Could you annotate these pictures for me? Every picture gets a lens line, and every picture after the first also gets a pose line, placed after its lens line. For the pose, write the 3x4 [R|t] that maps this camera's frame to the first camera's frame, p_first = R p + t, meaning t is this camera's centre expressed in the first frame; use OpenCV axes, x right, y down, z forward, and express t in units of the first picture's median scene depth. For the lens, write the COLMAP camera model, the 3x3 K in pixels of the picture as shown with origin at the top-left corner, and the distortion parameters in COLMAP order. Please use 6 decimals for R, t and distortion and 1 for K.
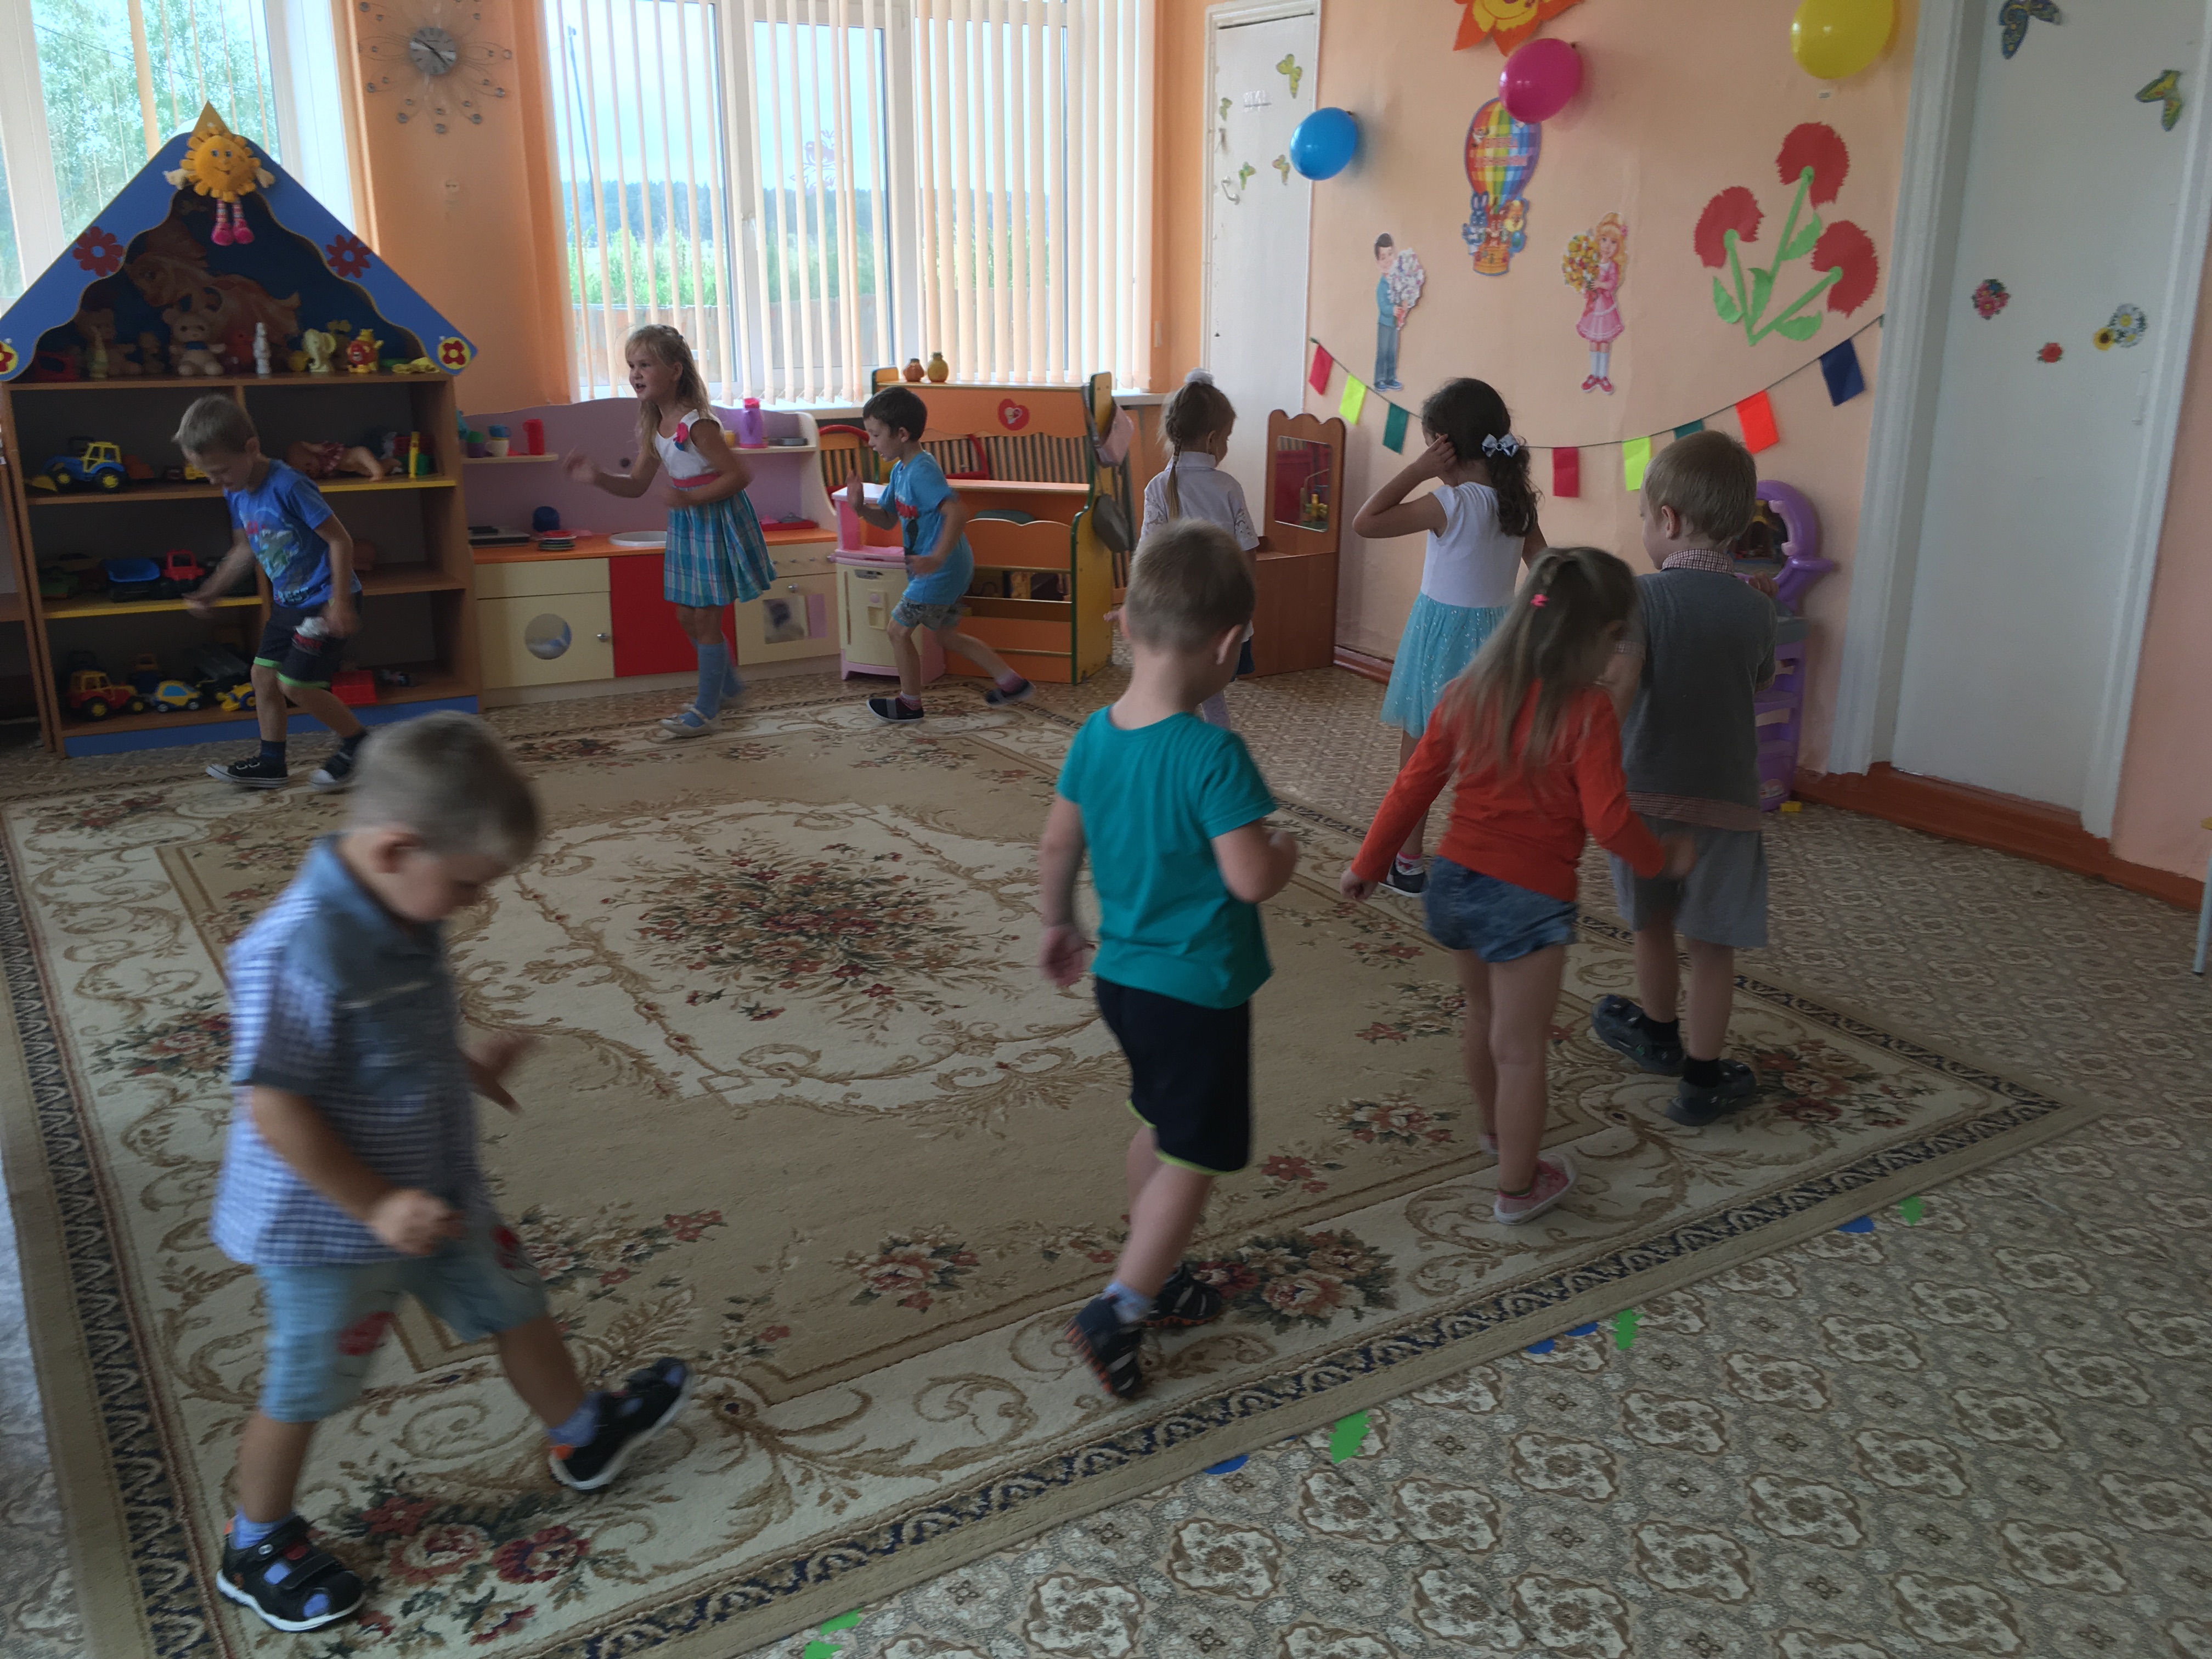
lens RADIAL K [[1882.3, 0, 1097.0], [0, 1882.3, 832.5], [0, 0, 1]] dist [0.084602, -0.112910]
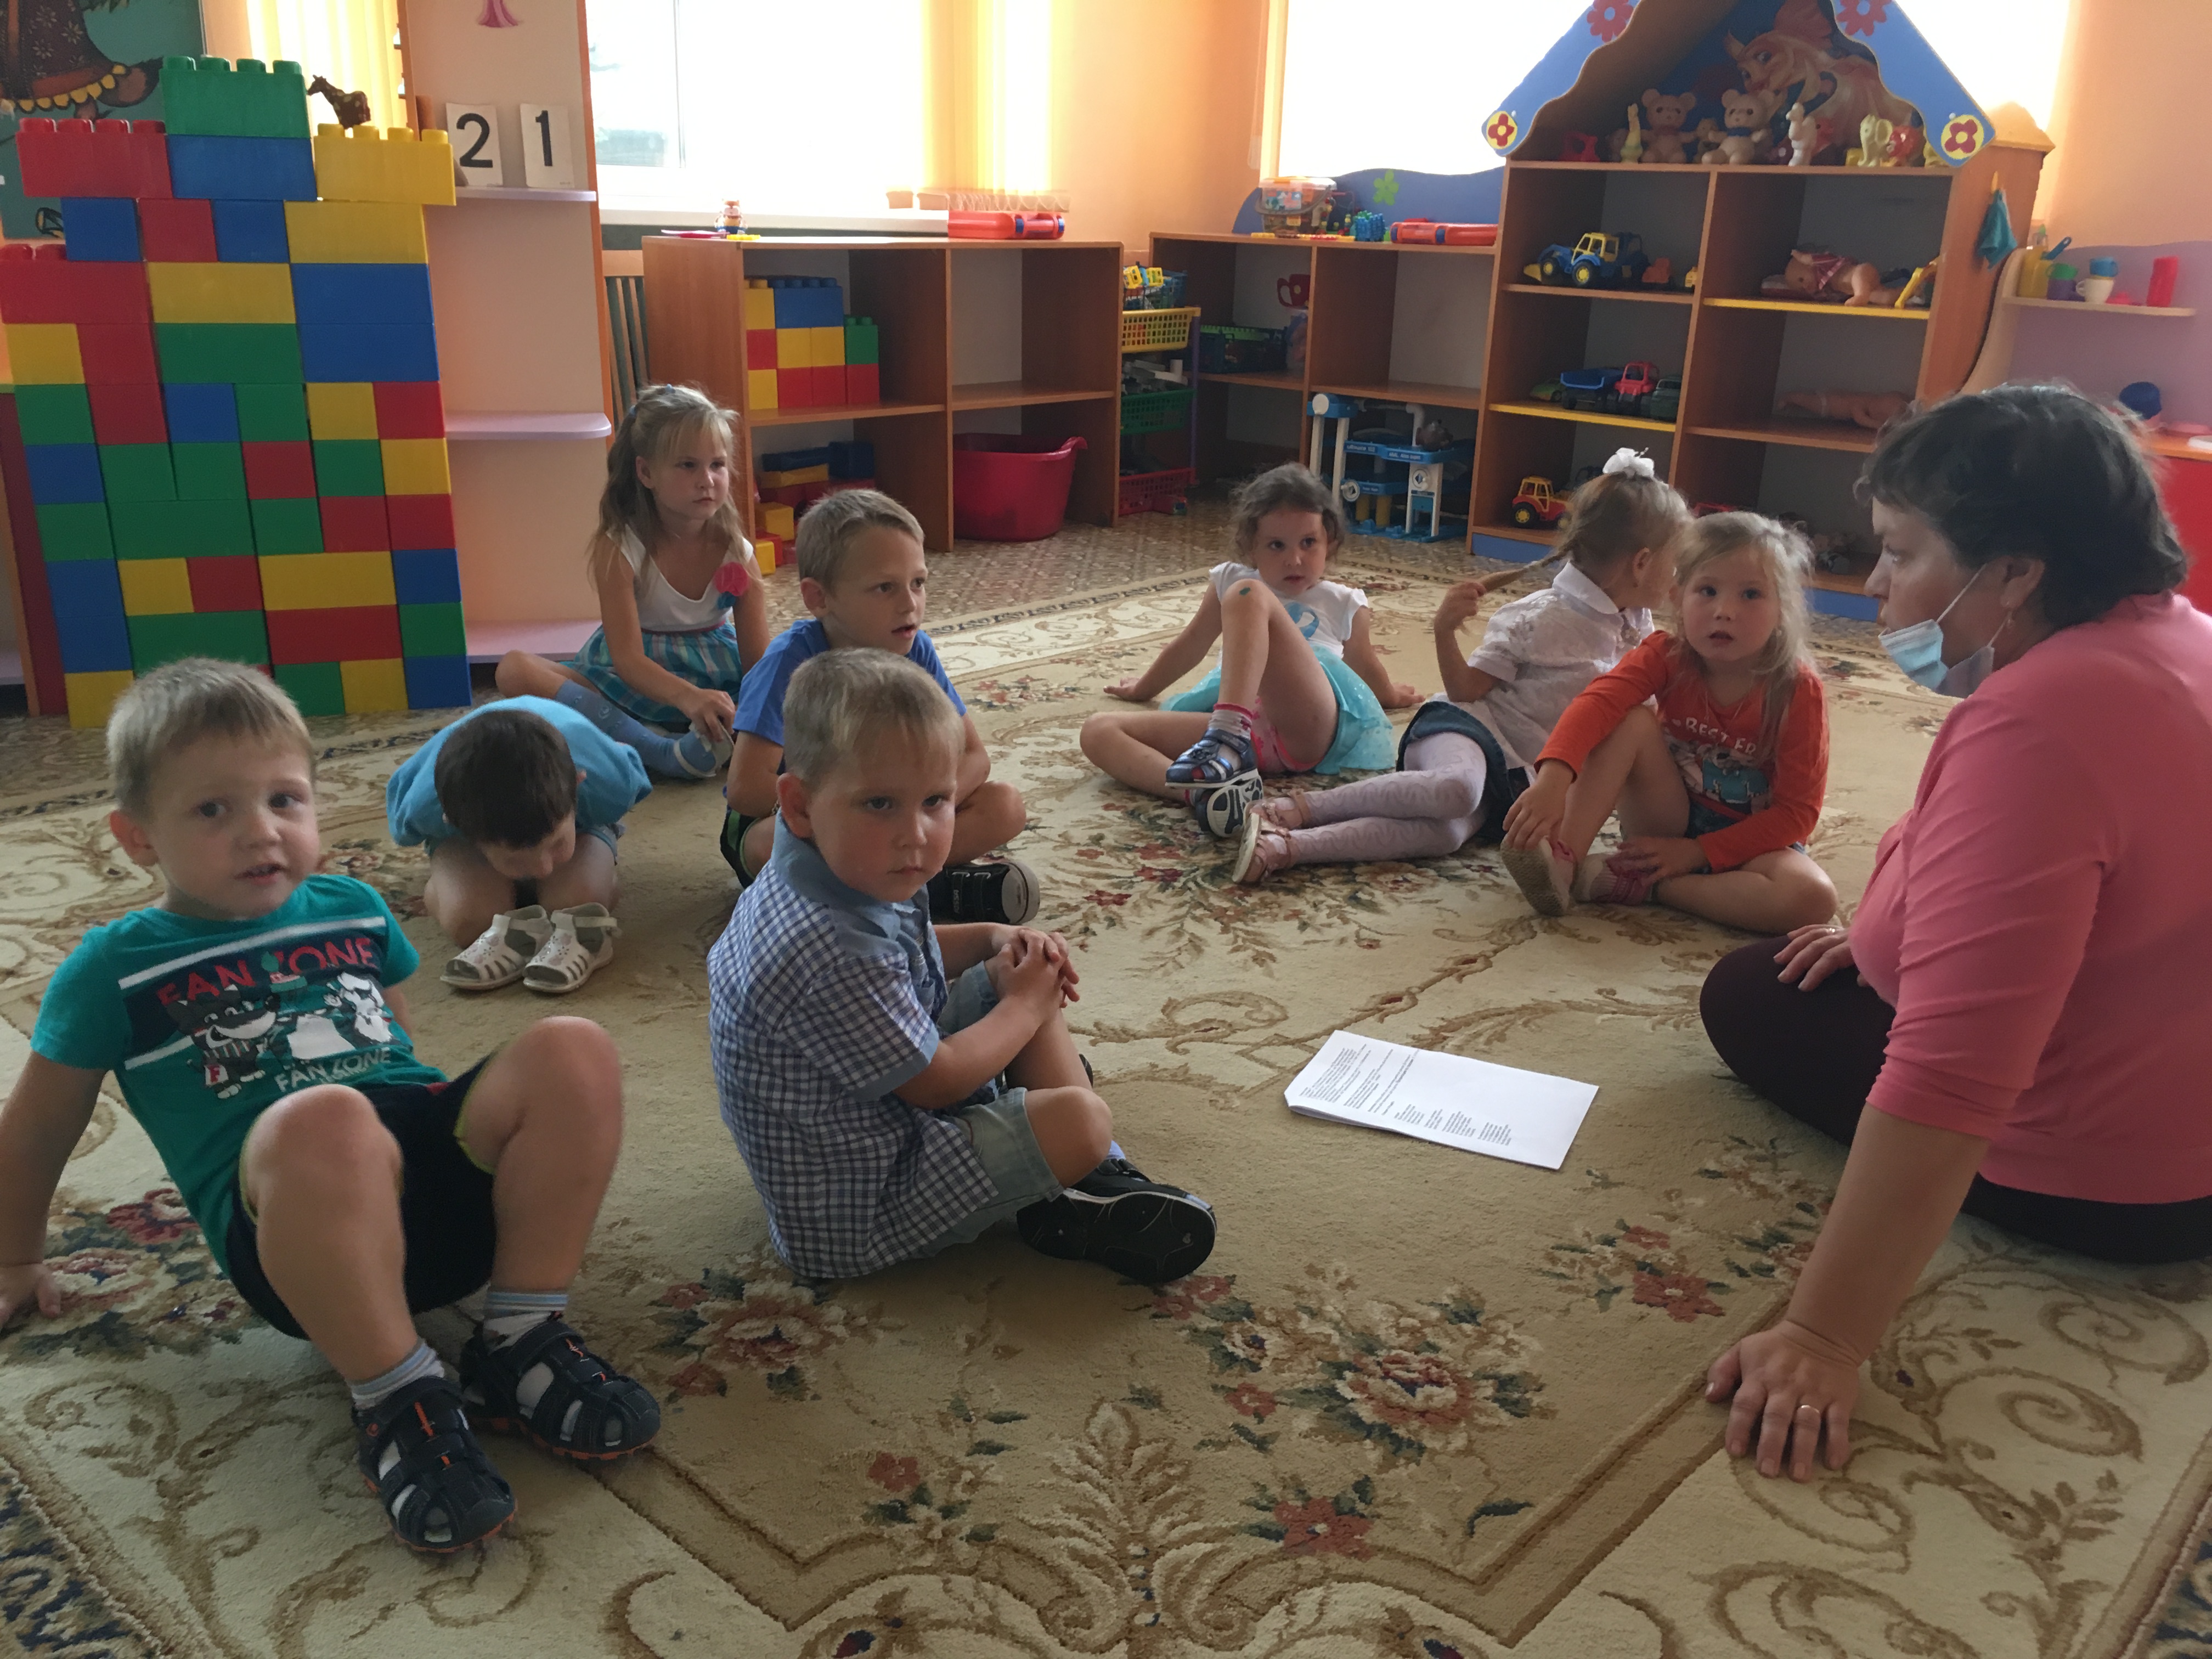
lens RADIAL K [[1882.3, 0, 1120.3], [0, 1882.3, 846.5], [0, 0, 1]] dist [0.084602, -0.112910]
pose [[0.274922, 0.315455, -0.908243, 0.440968], [-0.311460, 0.922926, 0.226277, -0.080278], [0.909621, 0.220673, 0.351984, 0.646419]]
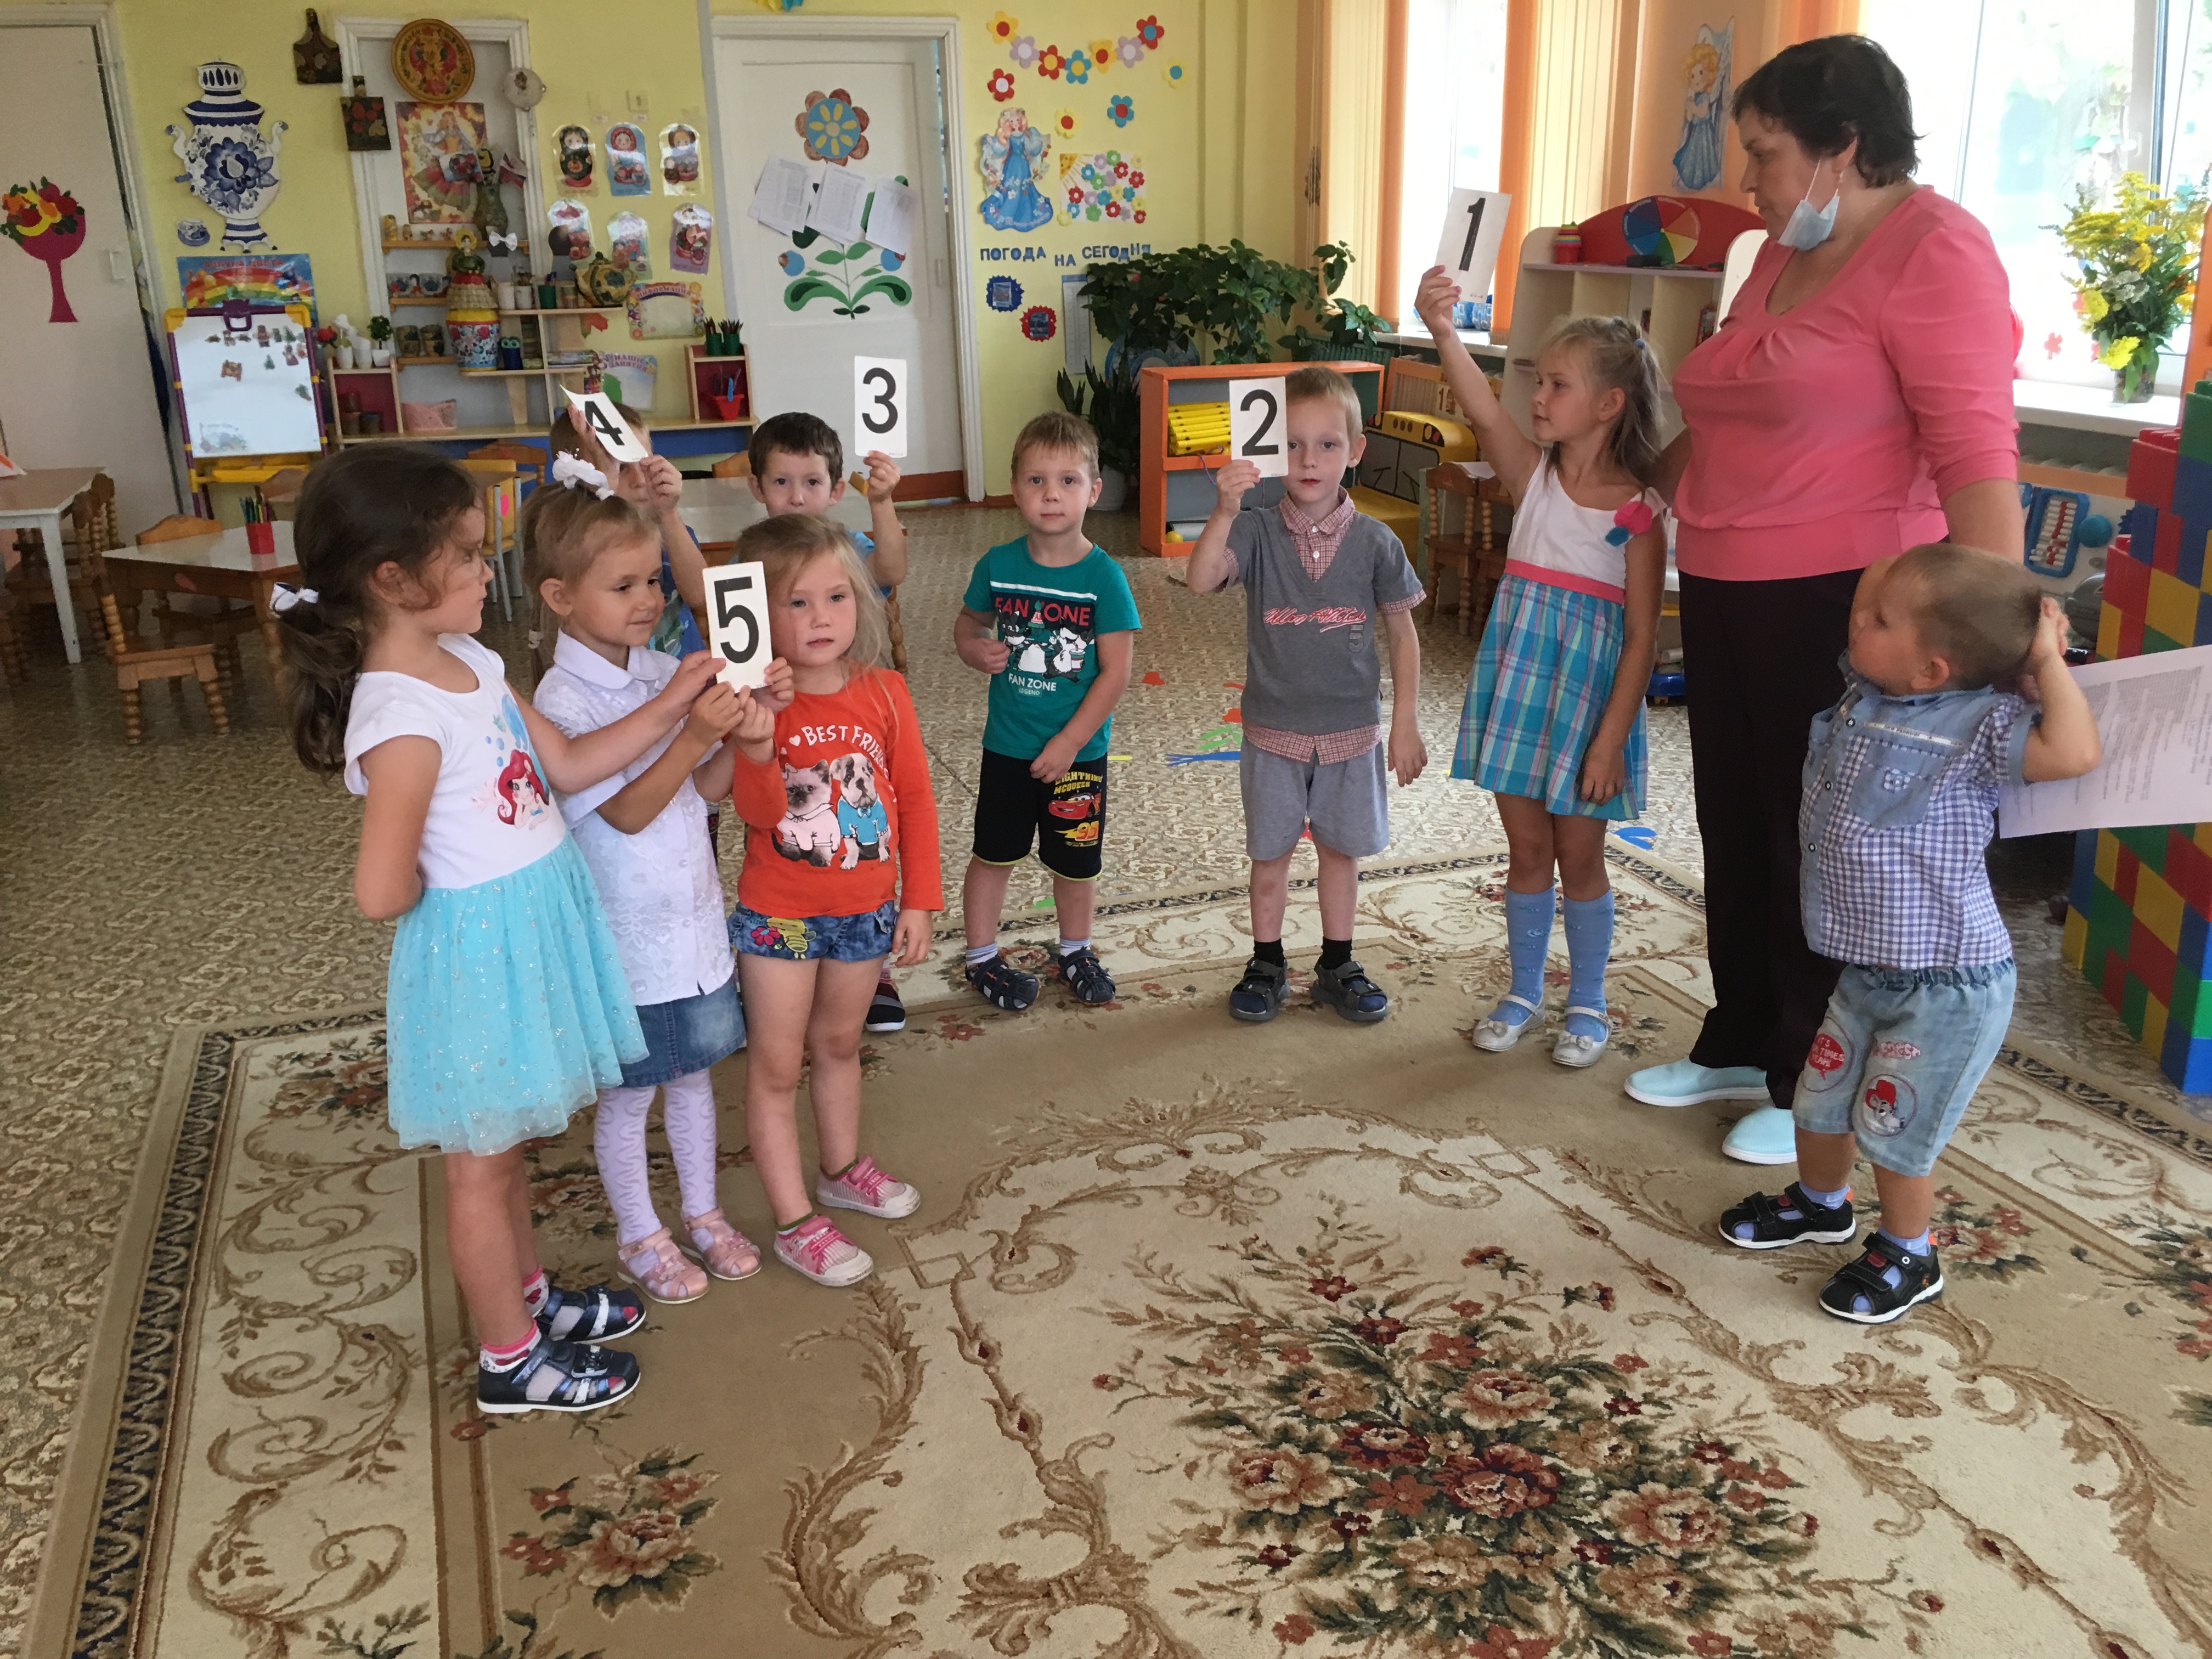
lens RADIAL K [[1882.3, 0, 1084.2], [0, 1882.3, 852.7], [0, 0, 1]] dist [0.084602, -0.112910]
pose [[-0.975859, -0.051983, 0.212127, -0.141908], [0.082594, 0.811295, 0.578773, -0.384623], [-0.202184, 0.582322, -0.787416, 1.257667]]
